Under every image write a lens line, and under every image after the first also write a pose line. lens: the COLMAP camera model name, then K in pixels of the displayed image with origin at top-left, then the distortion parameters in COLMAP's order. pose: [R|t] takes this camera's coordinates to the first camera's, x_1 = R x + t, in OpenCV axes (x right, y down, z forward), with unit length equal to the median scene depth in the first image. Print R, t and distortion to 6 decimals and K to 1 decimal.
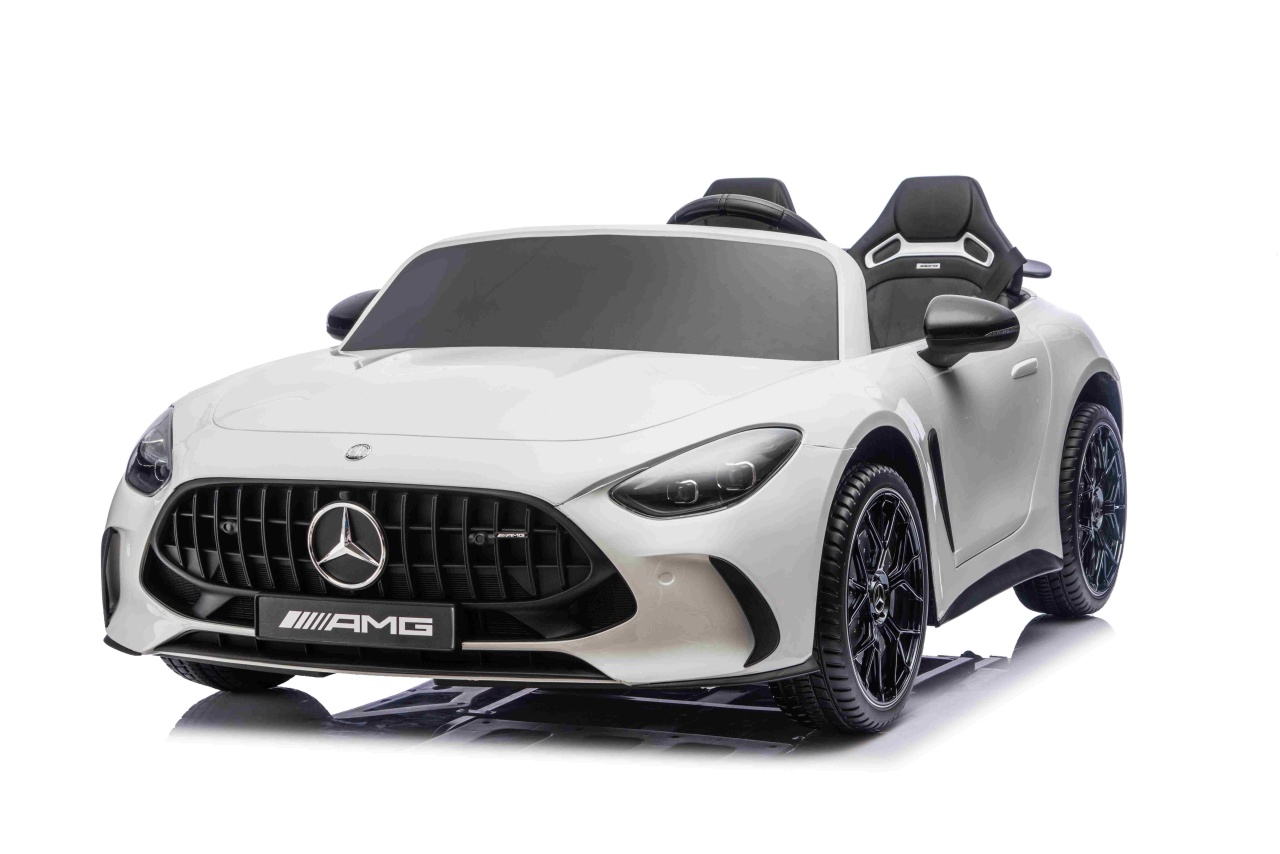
lens RADIAL K [[2386.7, 0, 685.1], [0, 2386.7, 479.3], [0, 0, 1]] dist [0.470154, 0.000000]
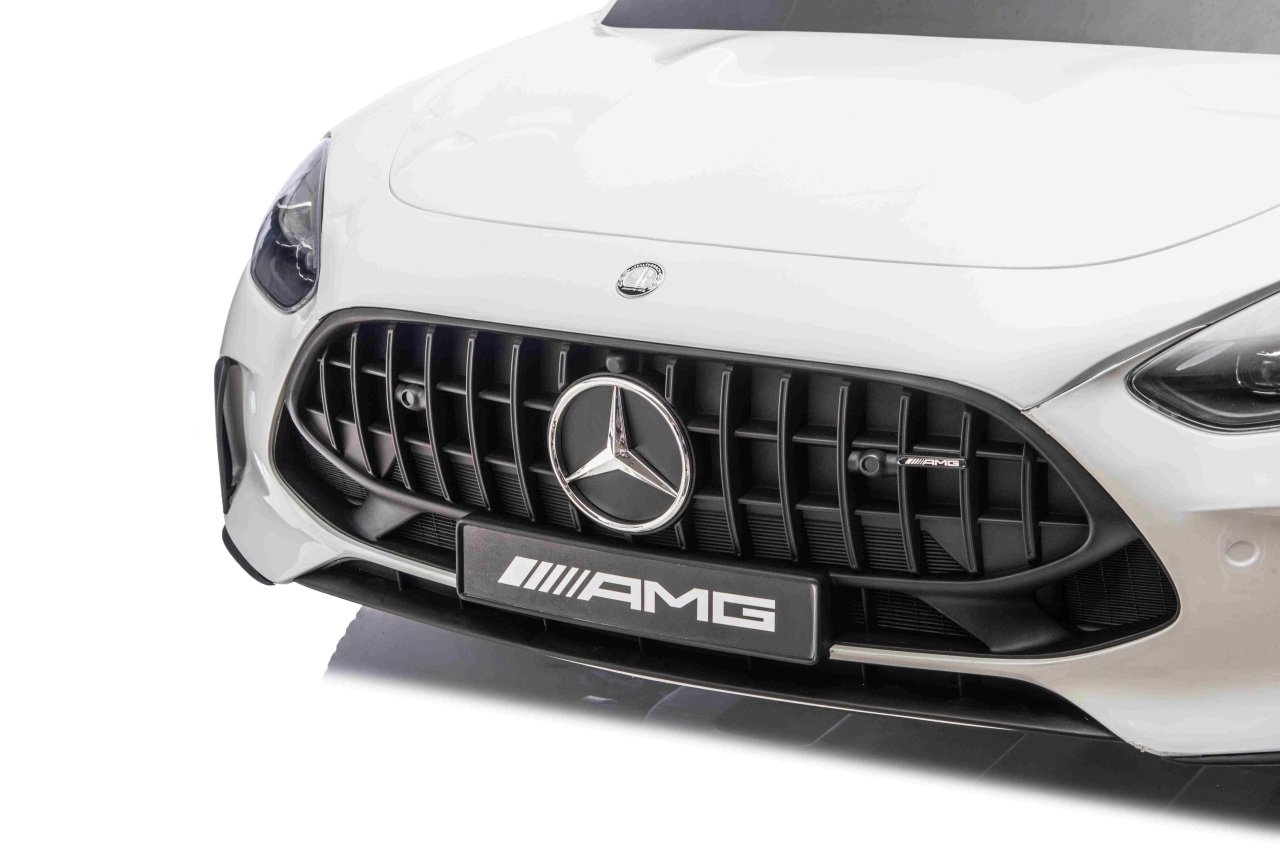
lens RADIAL K [[2627.7, 0, 607.7], [0, 2627.7, 371.7], [0, 0, 1]] dist [0.214748, 0.000000]
pose [[0.991395, 0.026311, -0.128235, -0.067878], [-0.008771, 0.990743, 0.135469, -0.070203], [0.130612, -0.133178, 0.982448, 0.425267]]
